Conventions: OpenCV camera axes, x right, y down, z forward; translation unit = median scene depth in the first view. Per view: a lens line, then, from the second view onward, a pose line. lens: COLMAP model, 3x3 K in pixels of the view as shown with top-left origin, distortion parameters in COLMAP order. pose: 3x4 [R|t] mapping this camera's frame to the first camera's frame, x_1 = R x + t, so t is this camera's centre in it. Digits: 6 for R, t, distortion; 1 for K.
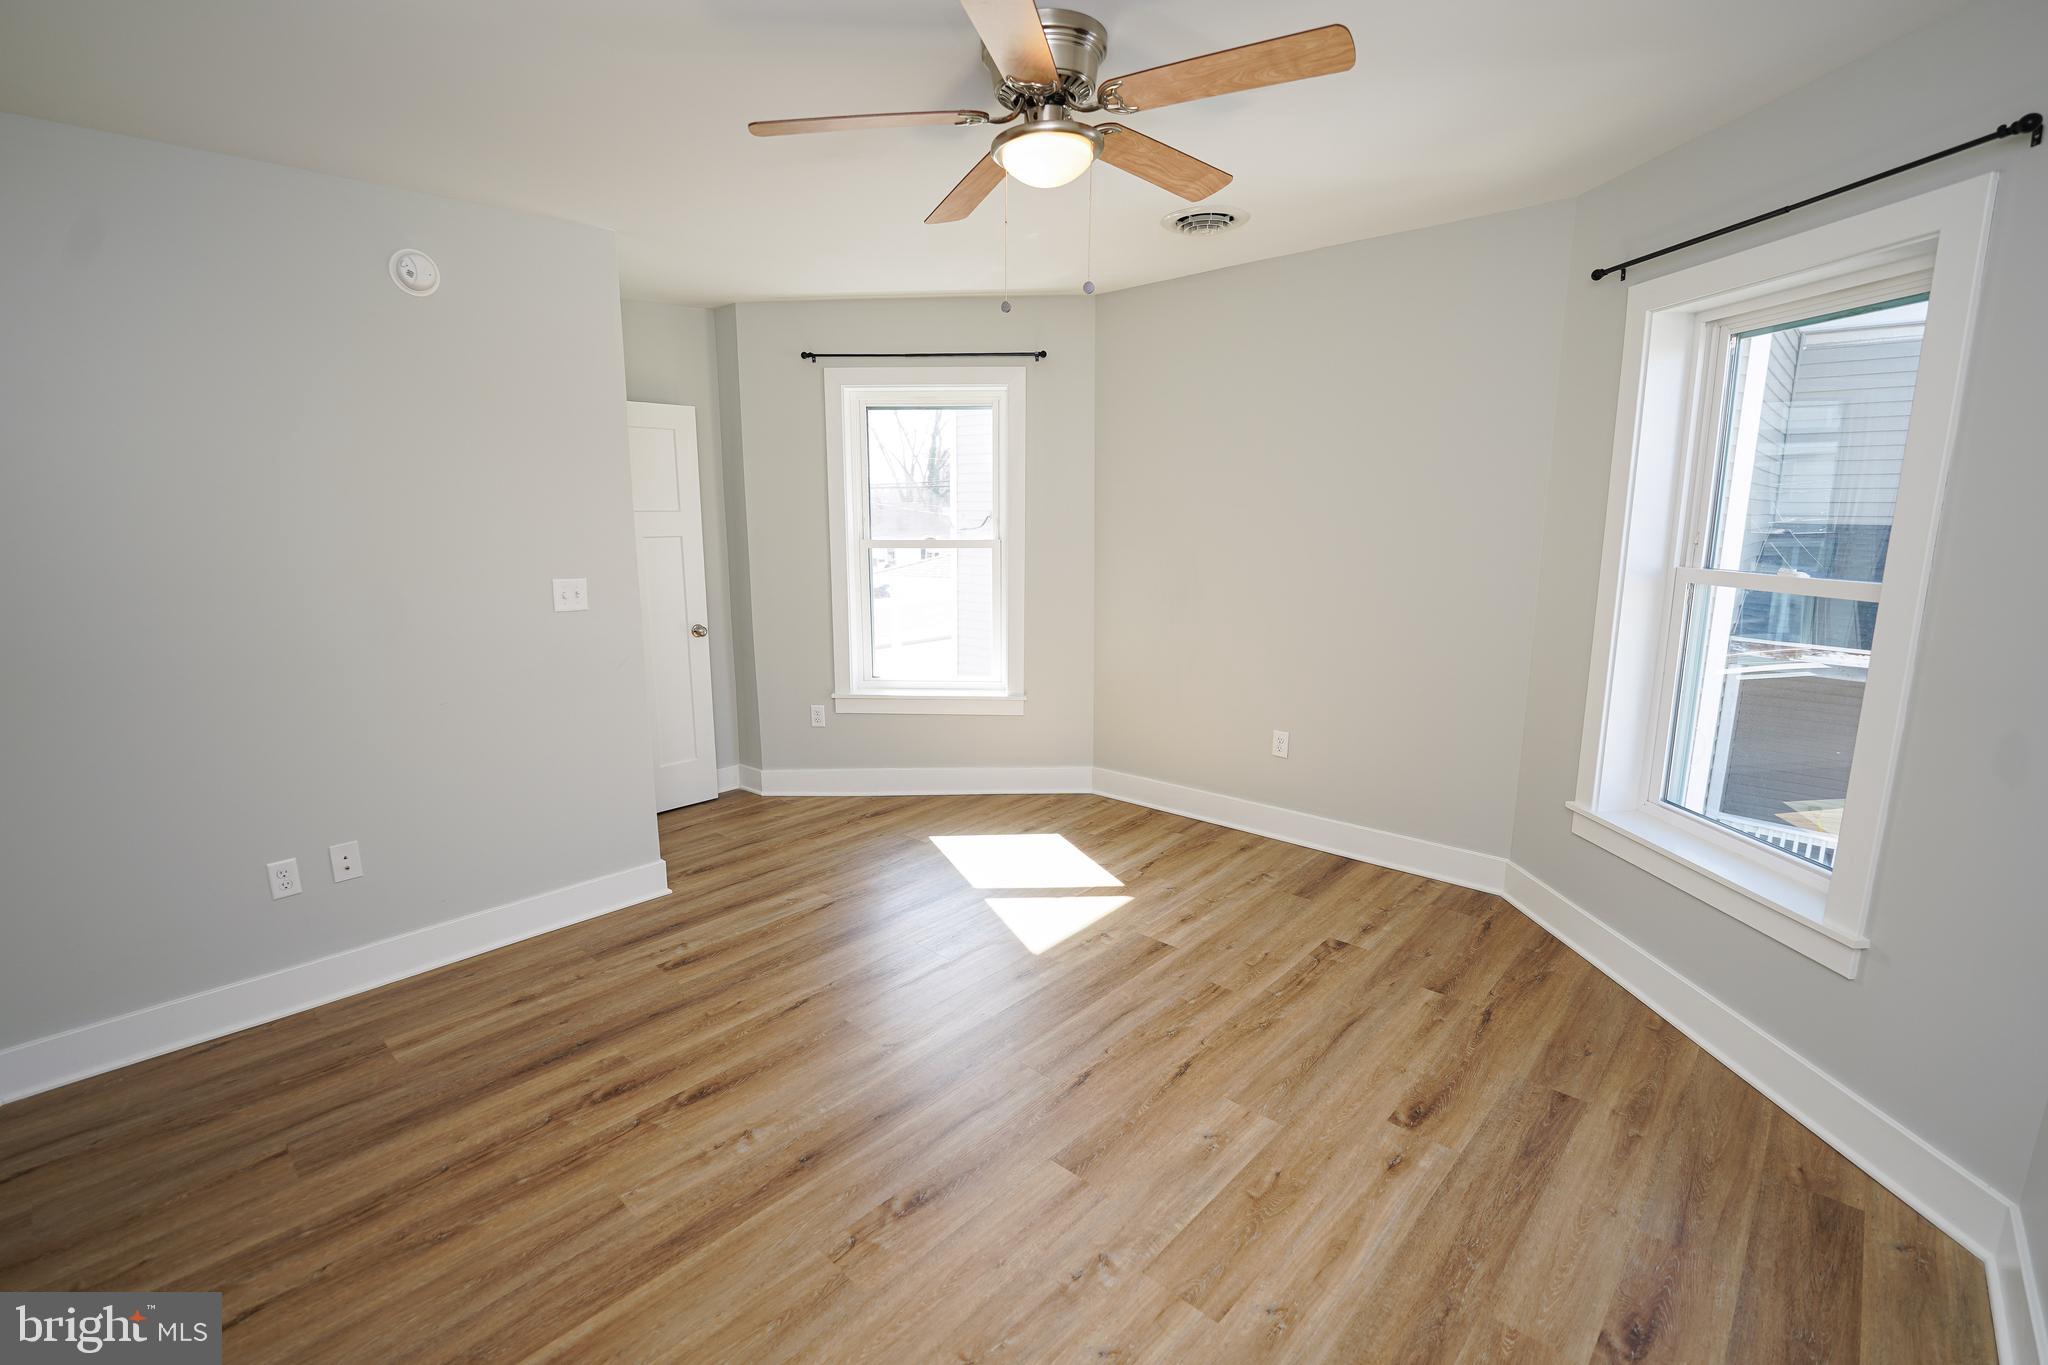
lens RADIAL K [[906.6, 0, 1031.9], [0, 906.6, 699.0], [0, 0, 1]] dist [-0.016463, 0.000185]
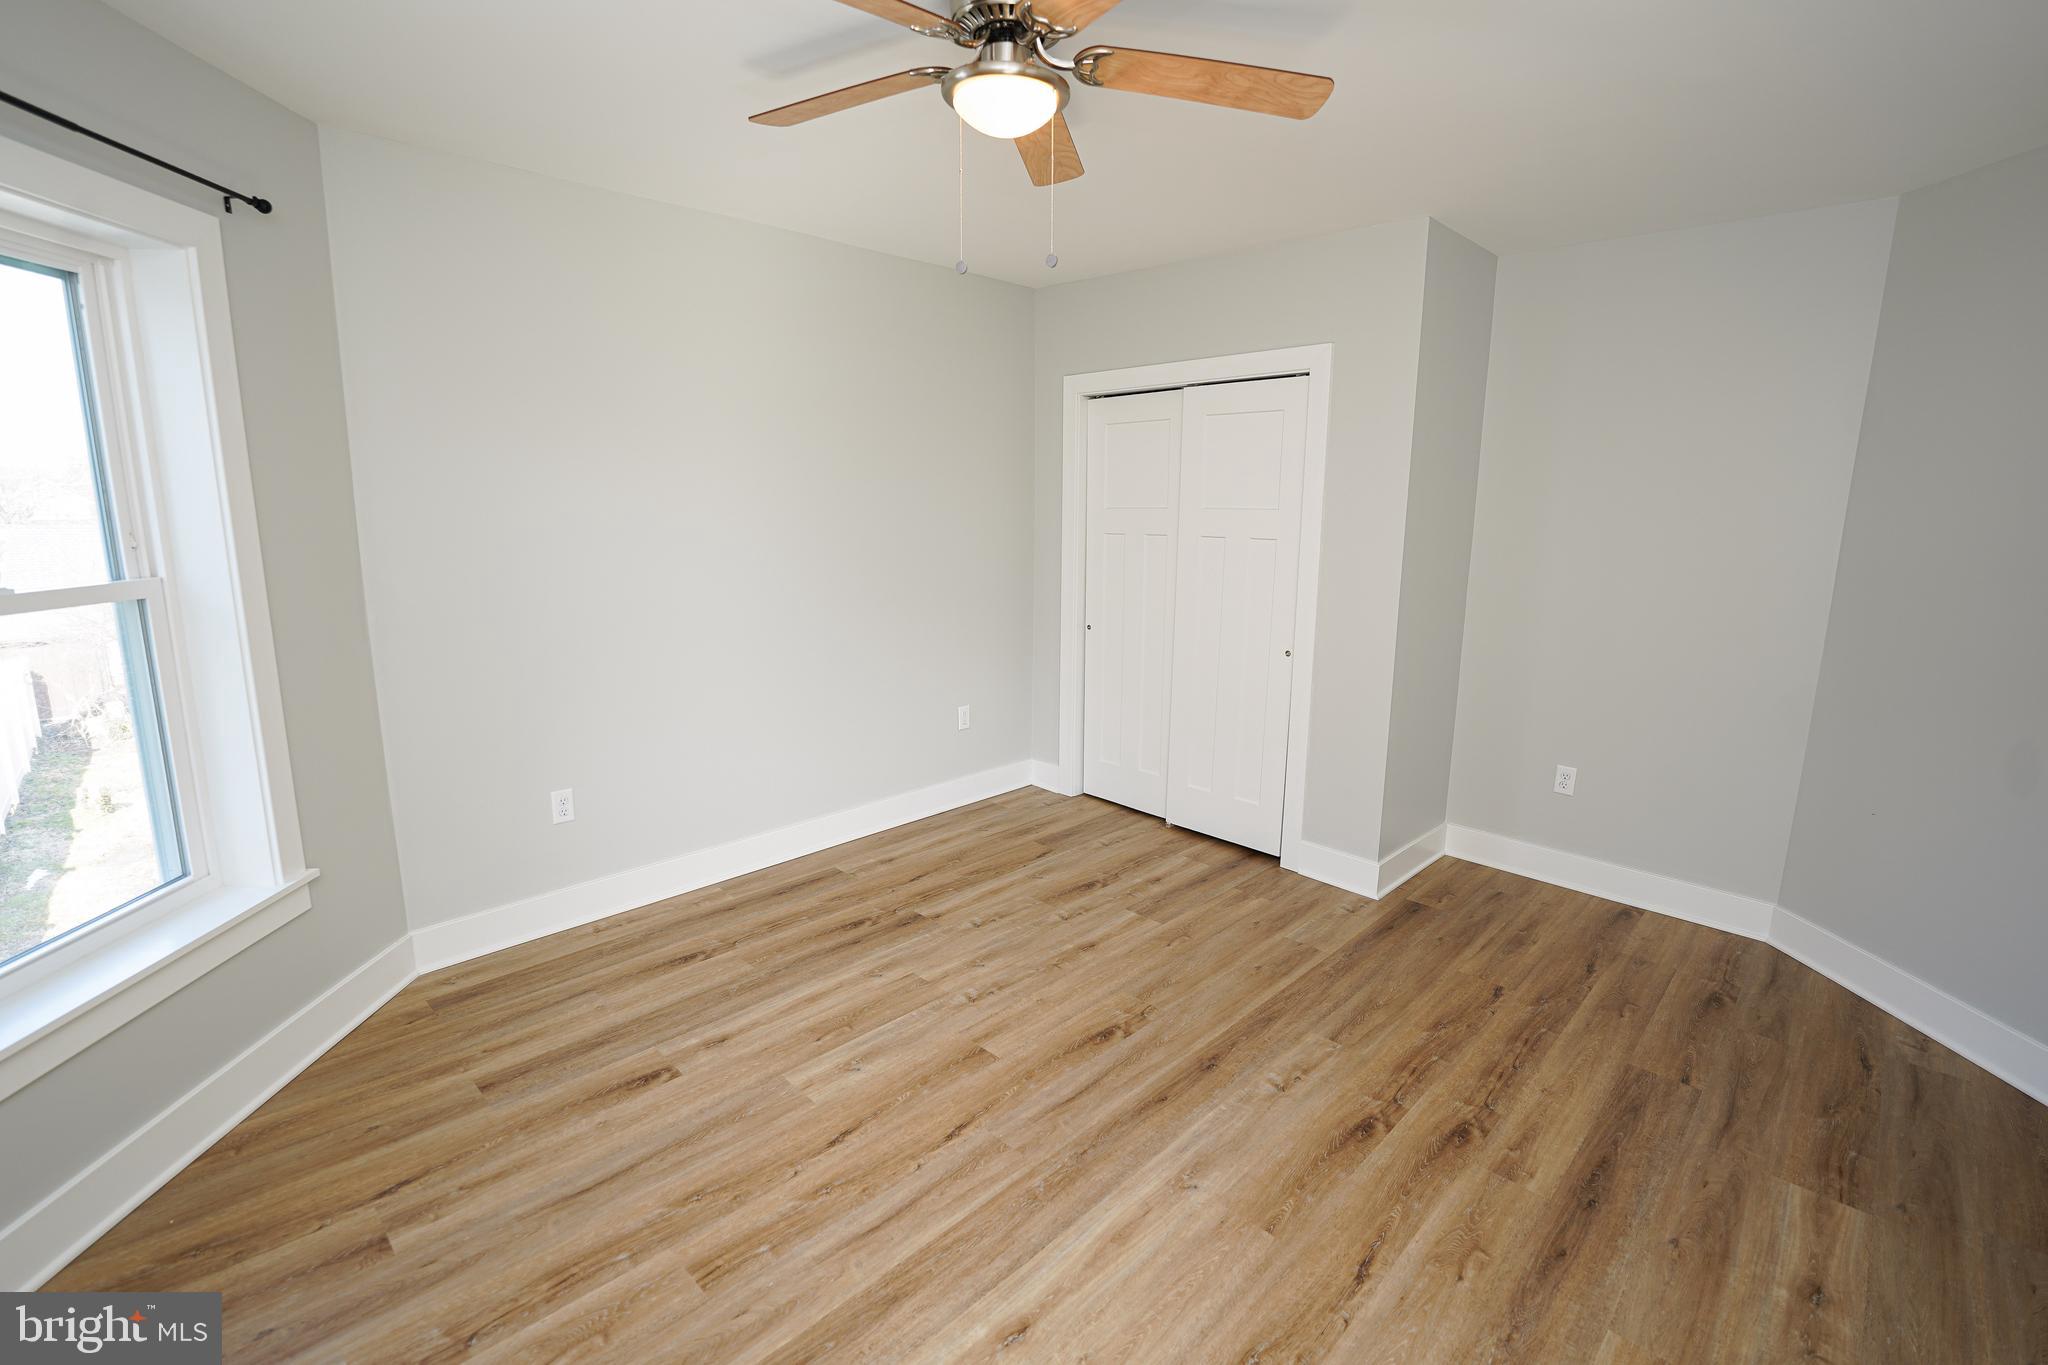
lens RADIAL K [[906.6, 0, 1031.9], [0, 906.6, 699.0], [0, 0, 1]] dist [-0.016463, 0.000185]
pose [[-0.999867, -0.006949, 0.014780, -0.028648], [-0.000267, 0.911786, 0.410664, -0.327014], [-0.016330, 0.410606, -0.911667, 1.543475]]
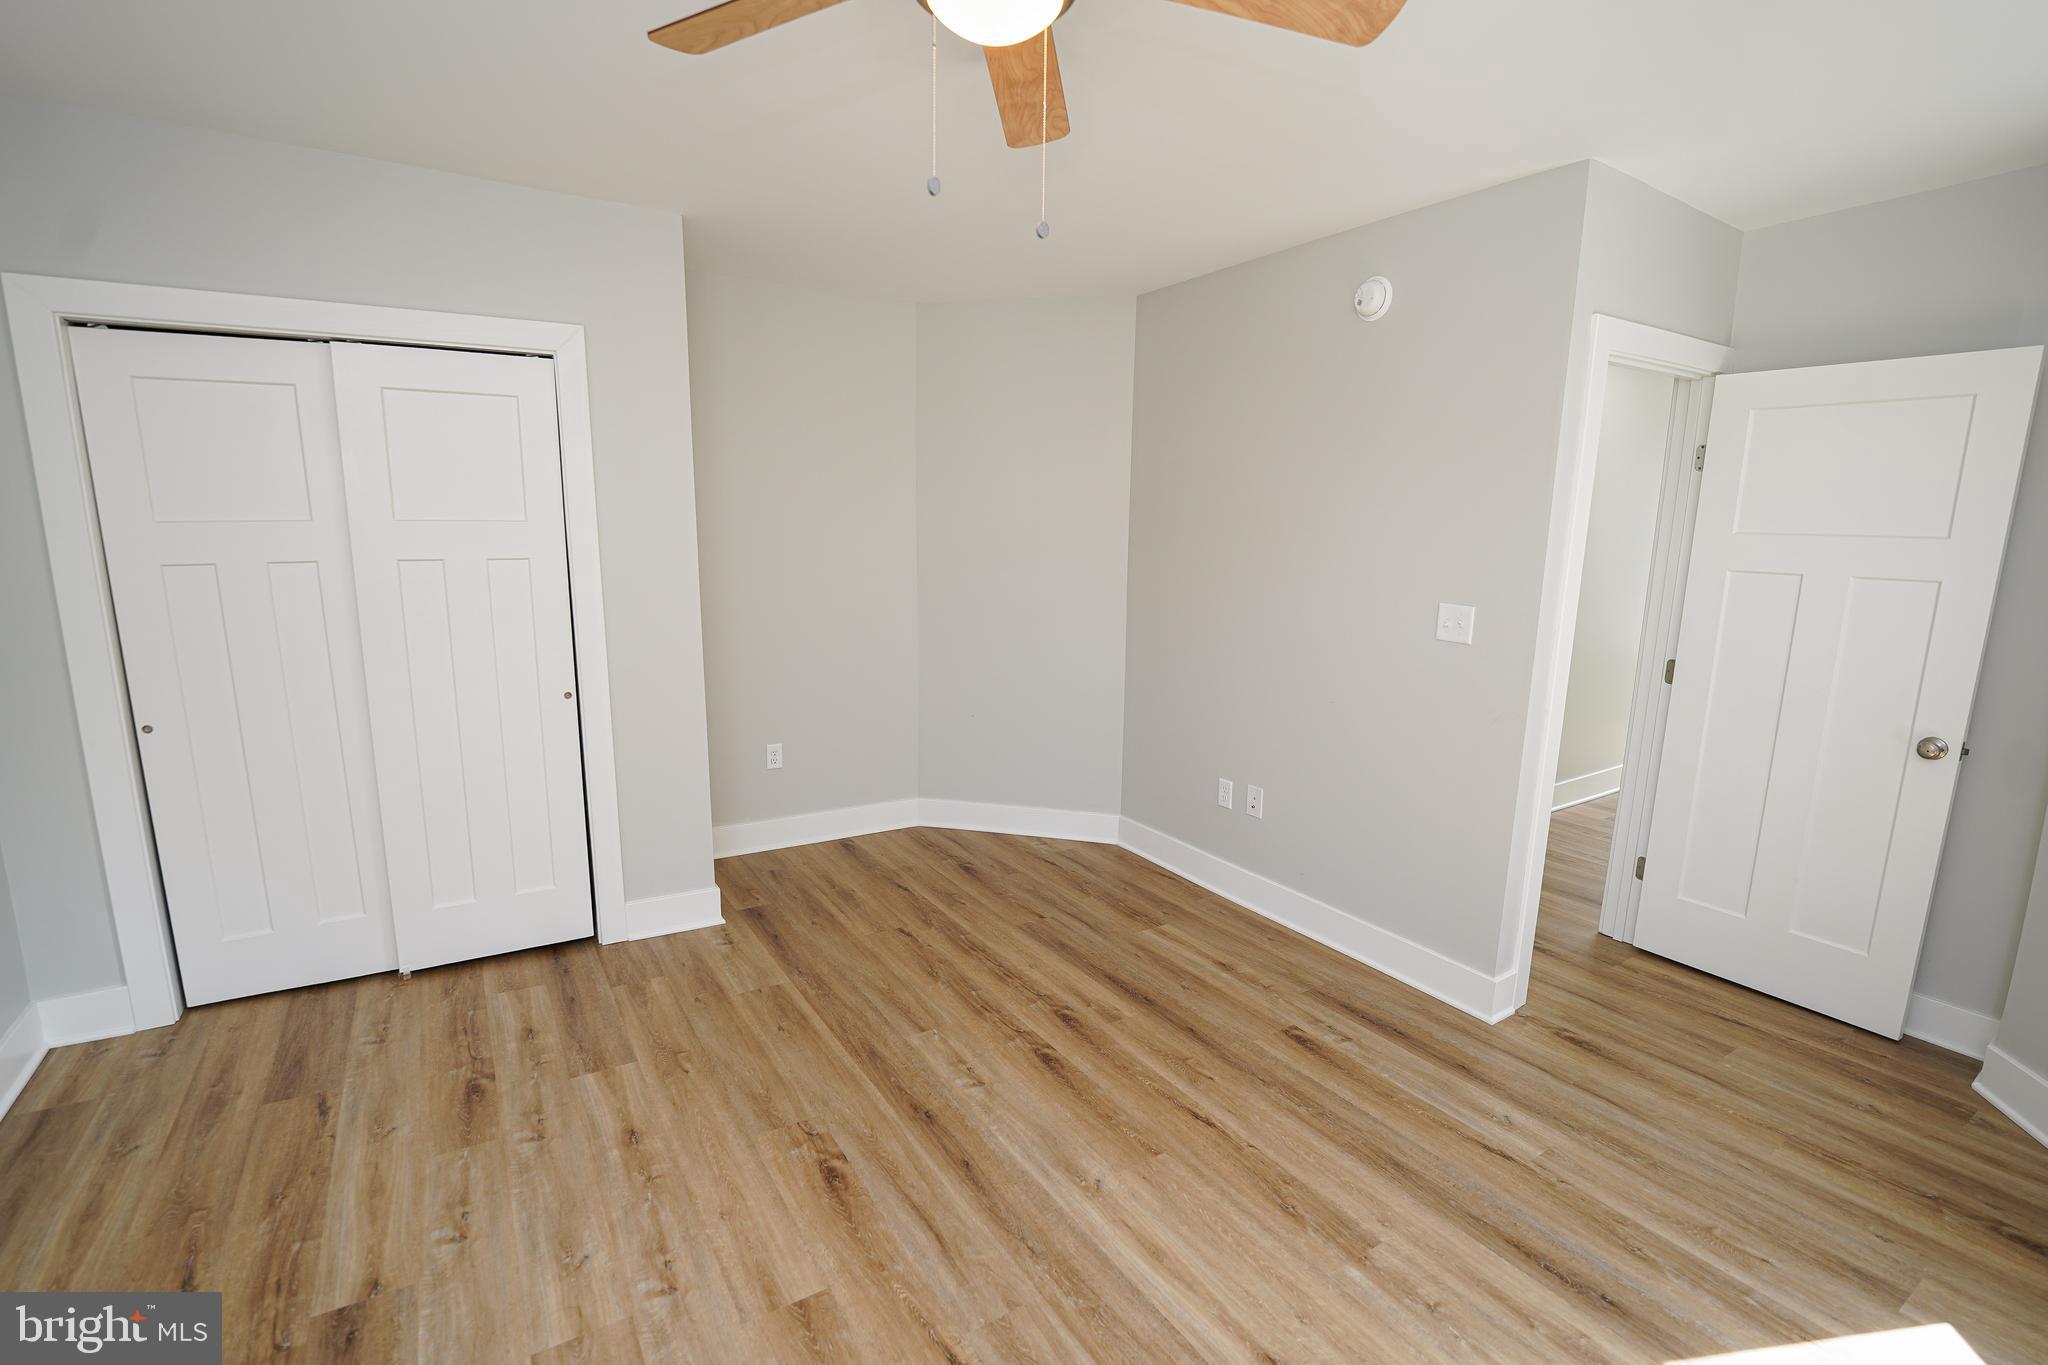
lens RADIAL K [[913.9, 0, 971.1], [0, 913.9, 691.2], [0, 0, 1]] dist [-0.019095, -0.000201]
pose [[-0.282136, 0.181549, -0.942040, 0.559383], [-0.209423, 0.946596, 0.245148, -0.209948], [0.936238, 0.266450, -0.229049, 0.962152]]
